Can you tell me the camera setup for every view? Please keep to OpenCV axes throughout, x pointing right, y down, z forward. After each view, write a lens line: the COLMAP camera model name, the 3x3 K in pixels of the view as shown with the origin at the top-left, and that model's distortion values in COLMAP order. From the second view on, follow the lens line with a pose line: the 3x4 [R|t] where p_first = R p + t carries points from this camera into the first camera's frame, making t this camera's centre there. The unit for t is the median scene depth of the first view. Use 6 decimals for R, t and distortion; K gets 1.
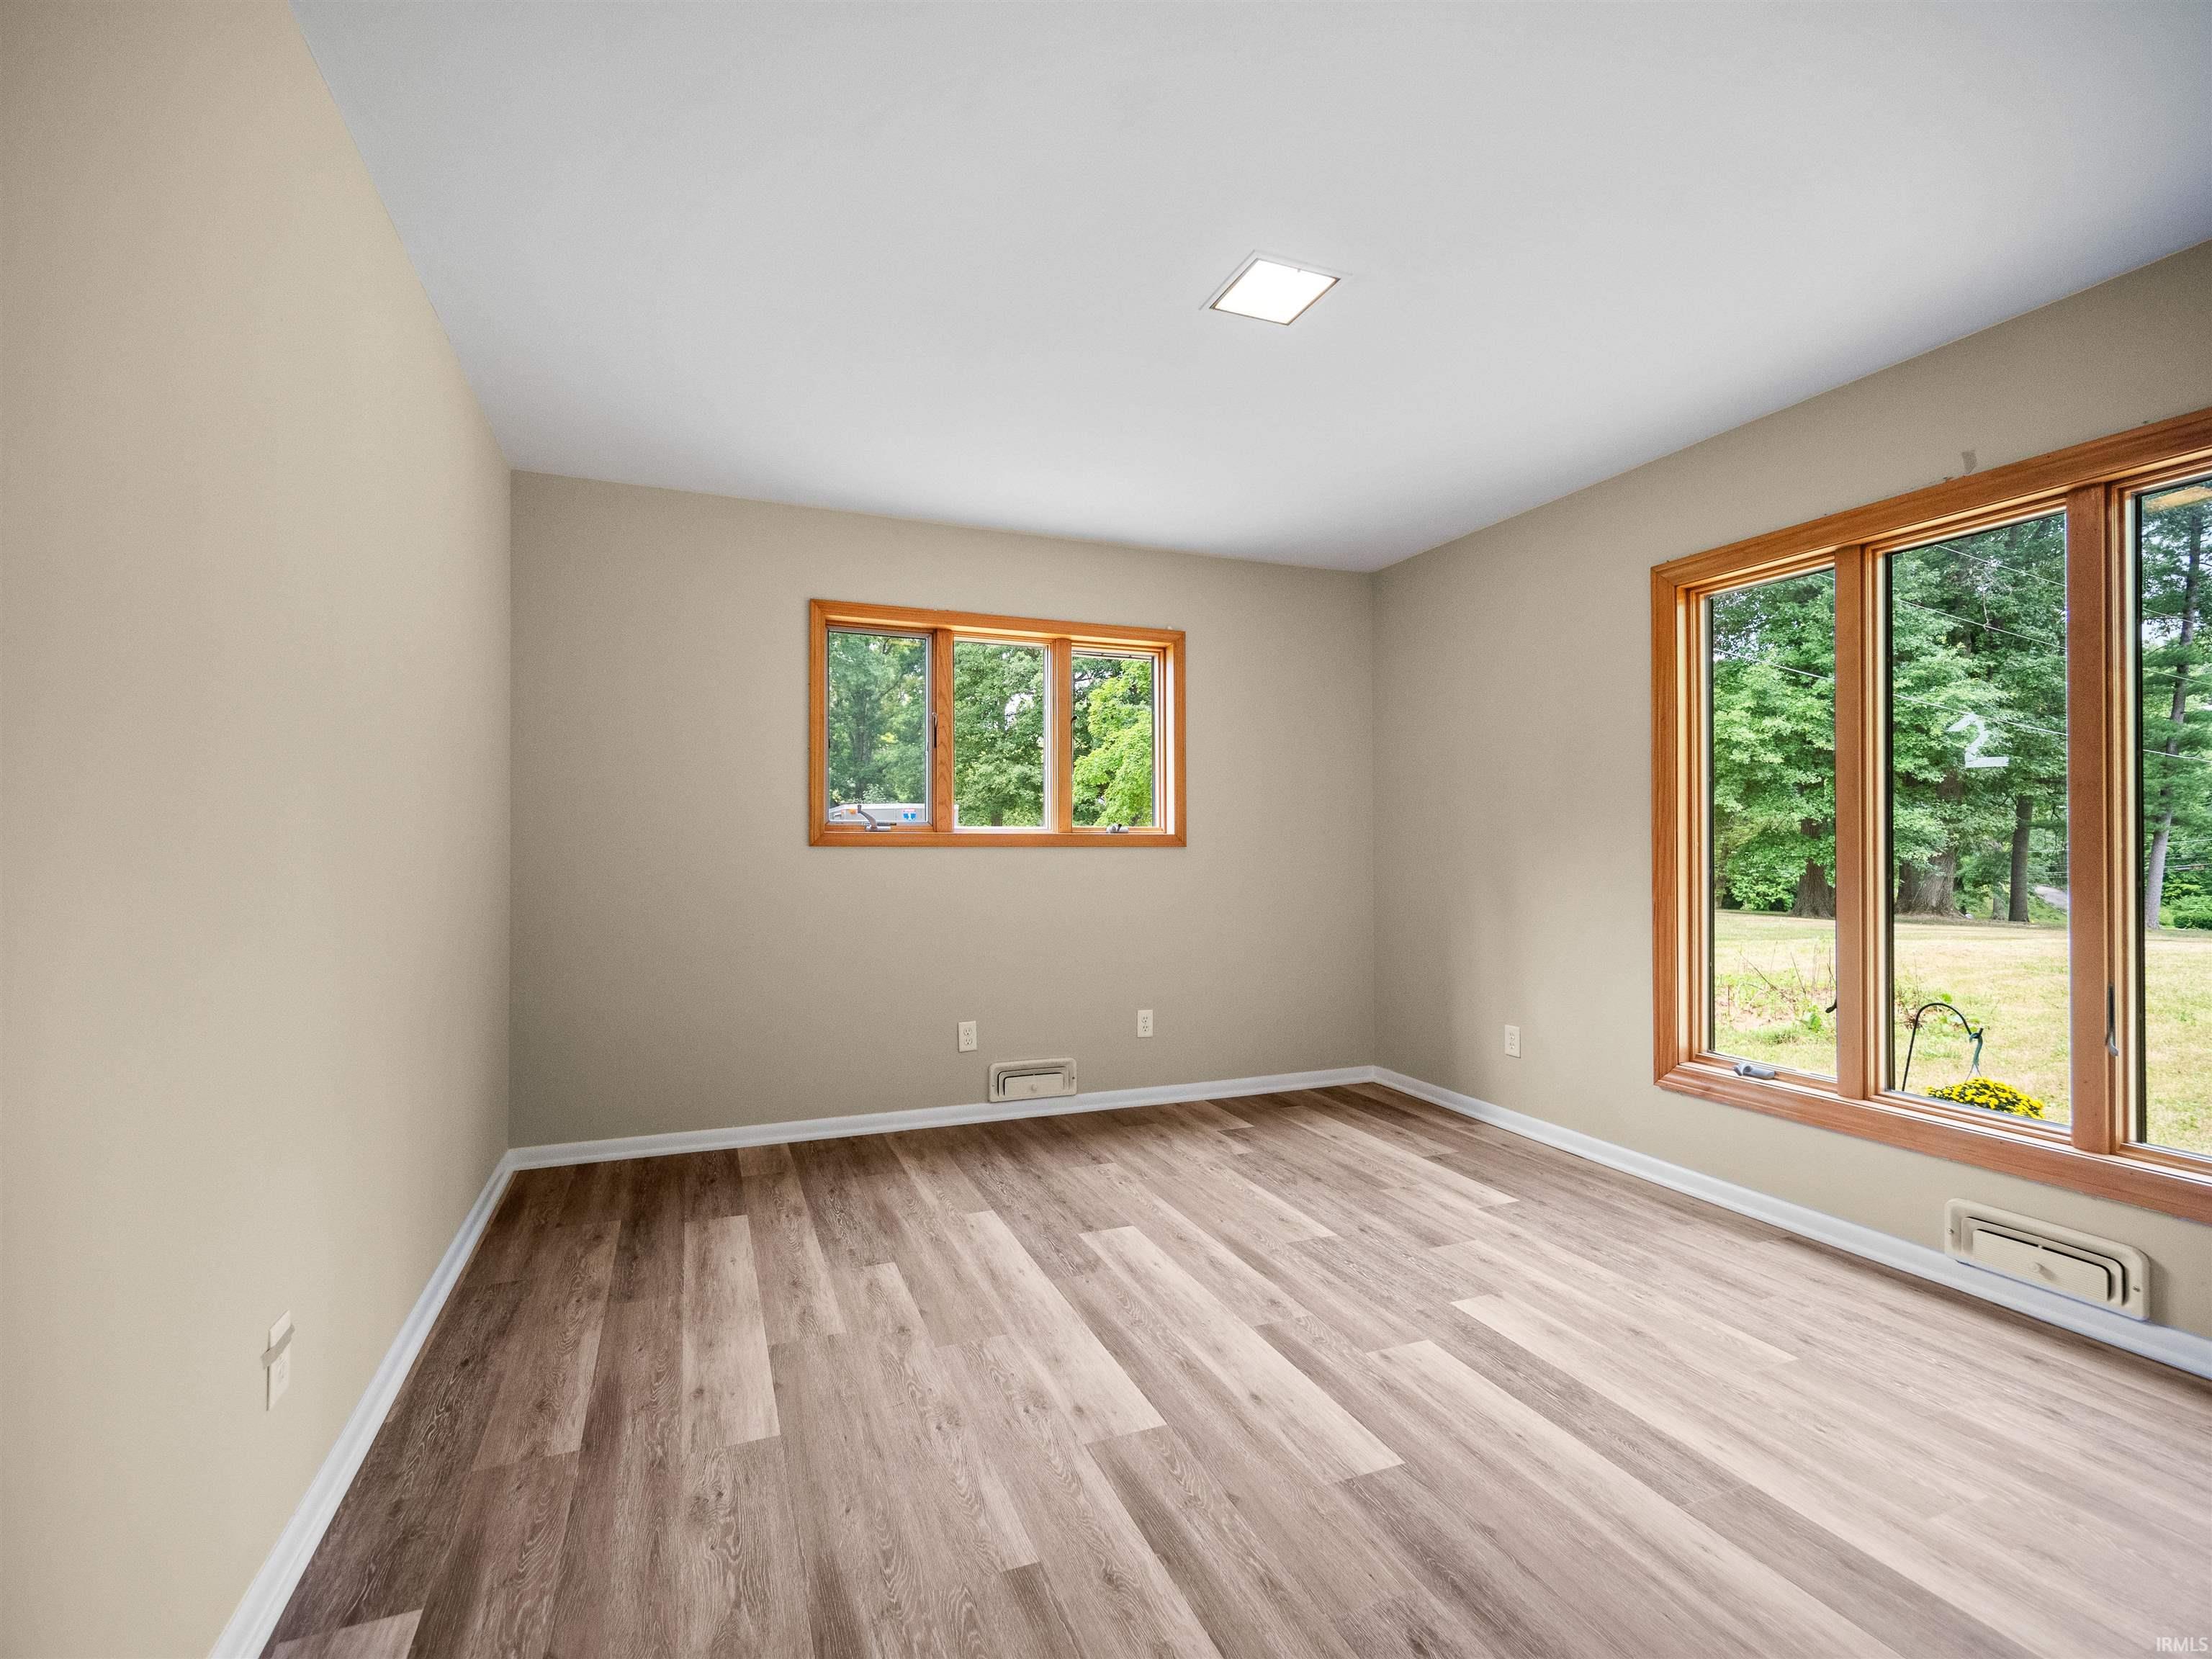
lens RADIAL K [[1065.4, 0, 1072.7], [0, 1065.4, 825.9], [0, 0, 1]] dist [0.015596, -0.009589]
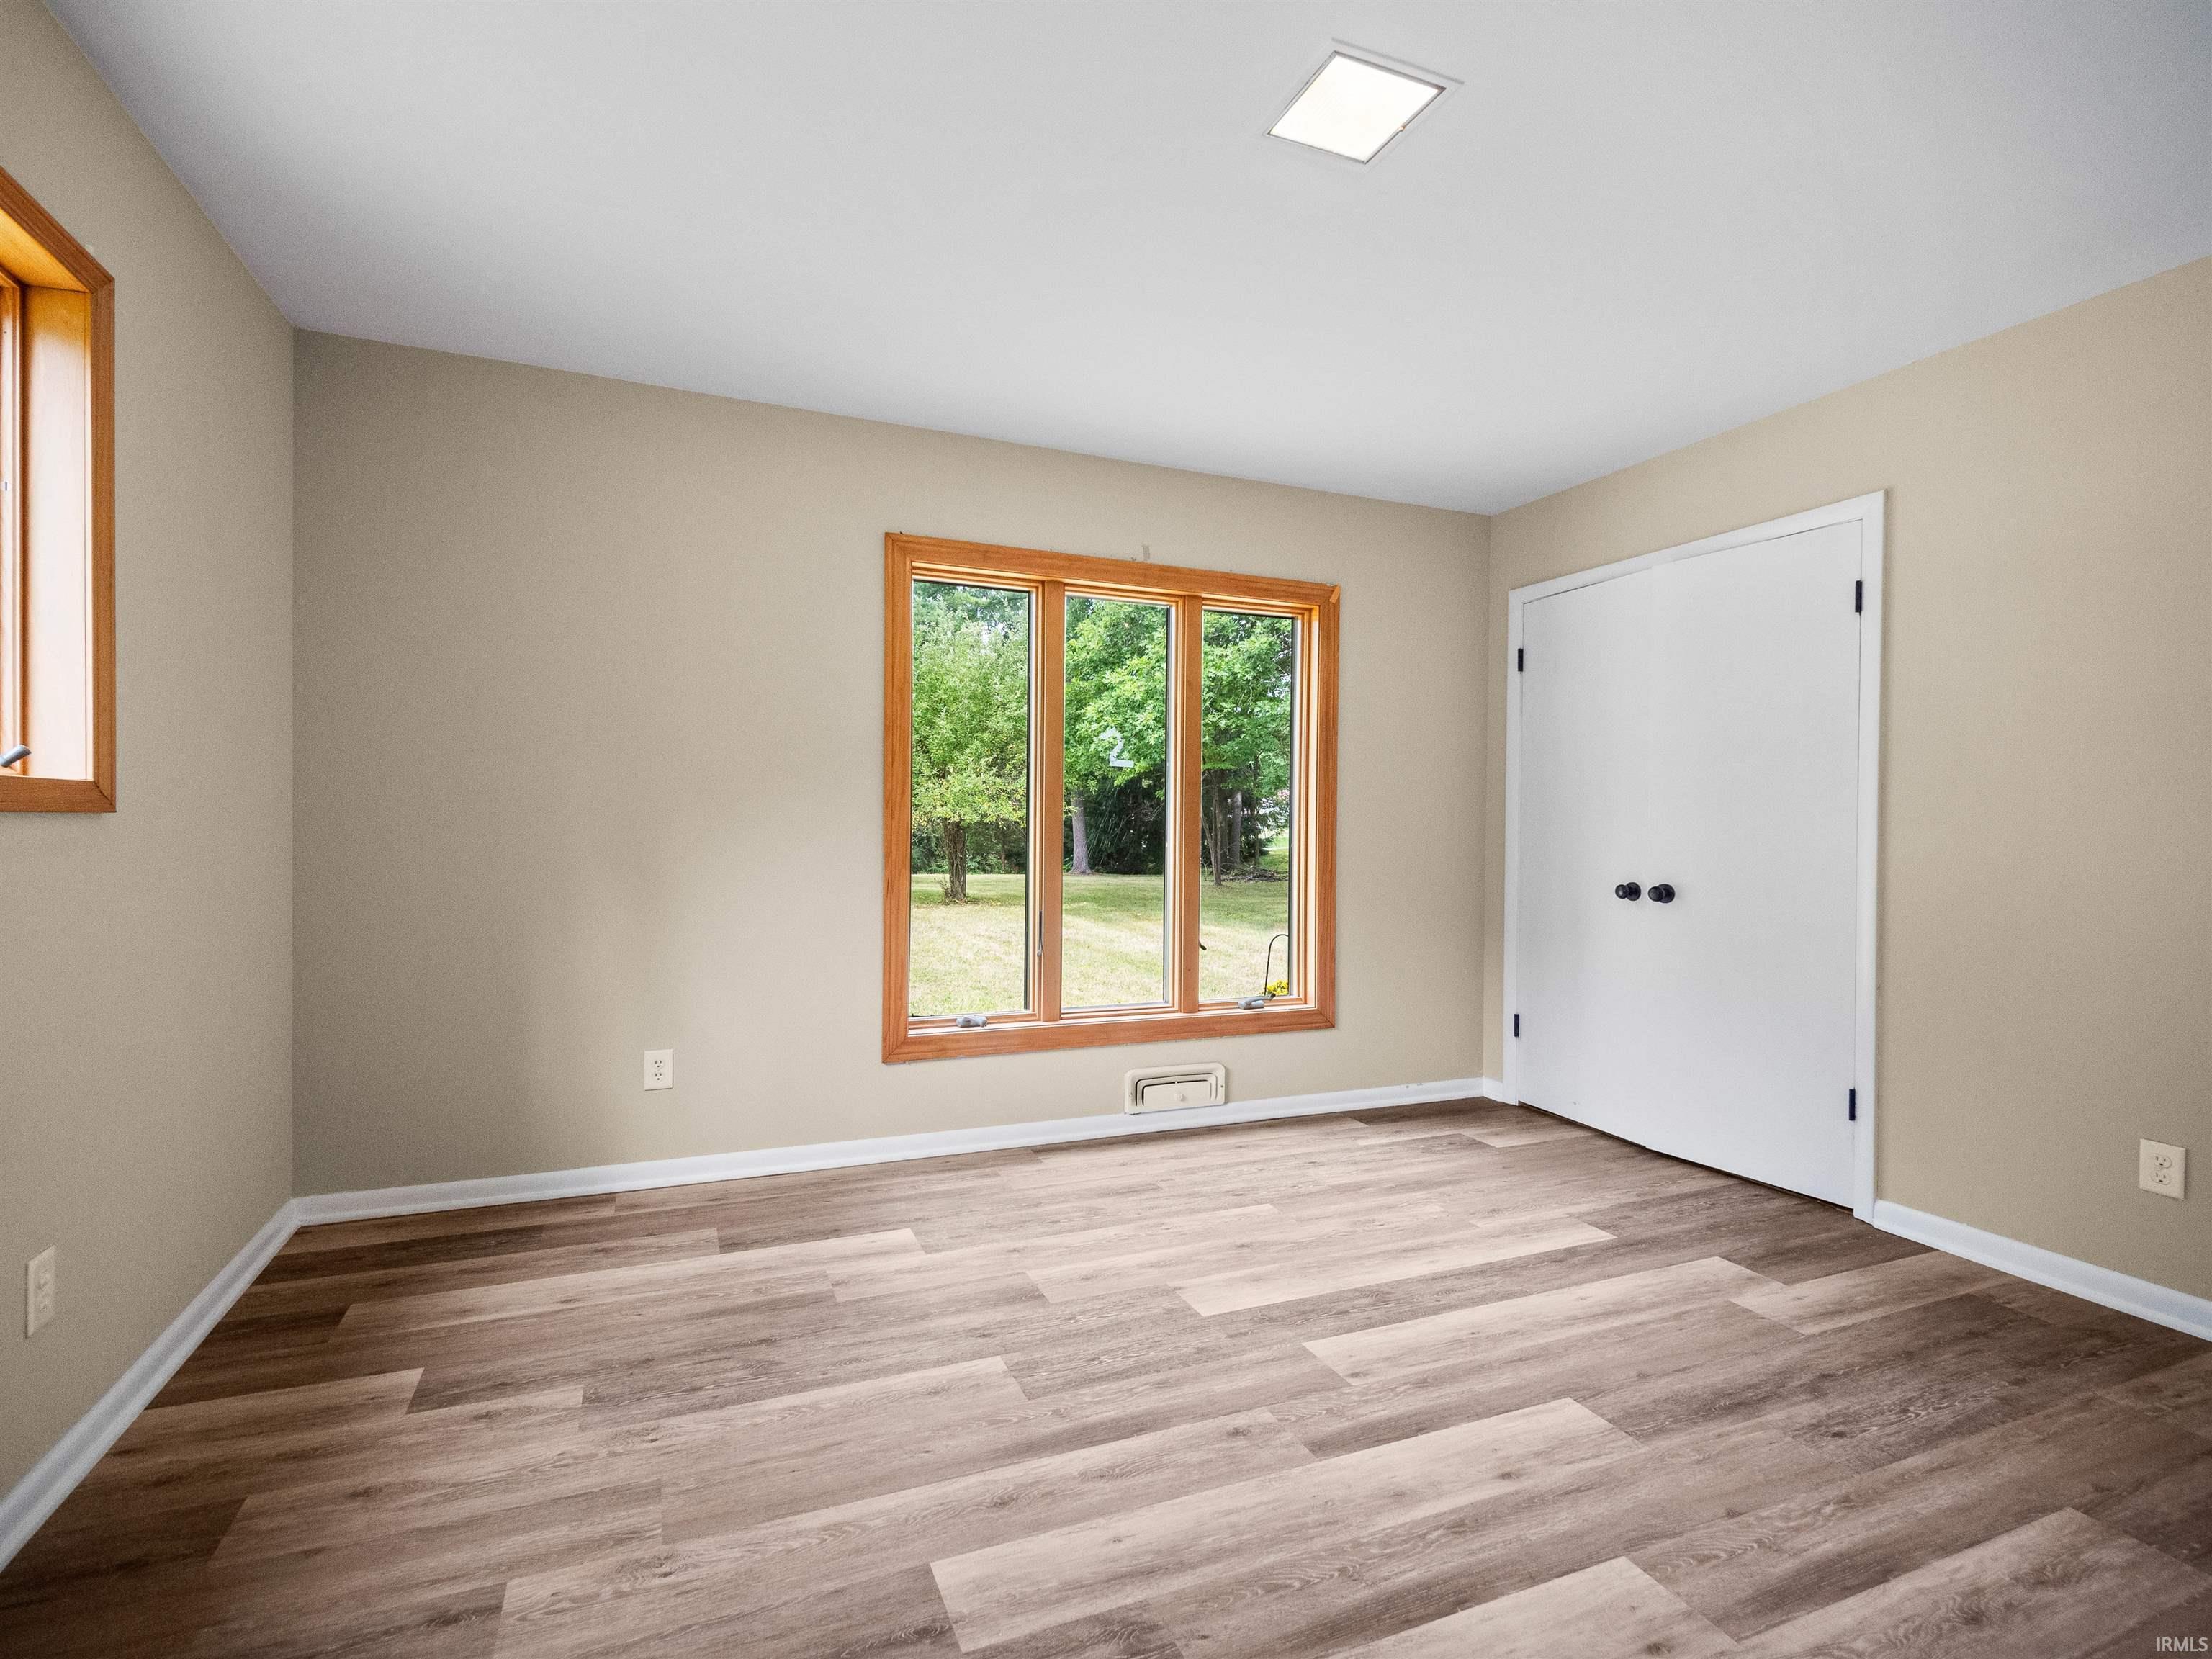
lens RADIAL K [[1004.5, 0, 1082.3], [0, 1004.5, 823.5], [0, 0, 1]] dist [0.014692, -0.006693]
pose [[-0.030329, -0.003015, 0.999535, -0.497136], [-0.028686, 0.999586, 0.002144, 0.019711], [-0.999128, -0.028608, -0.030403, 1.104052]]
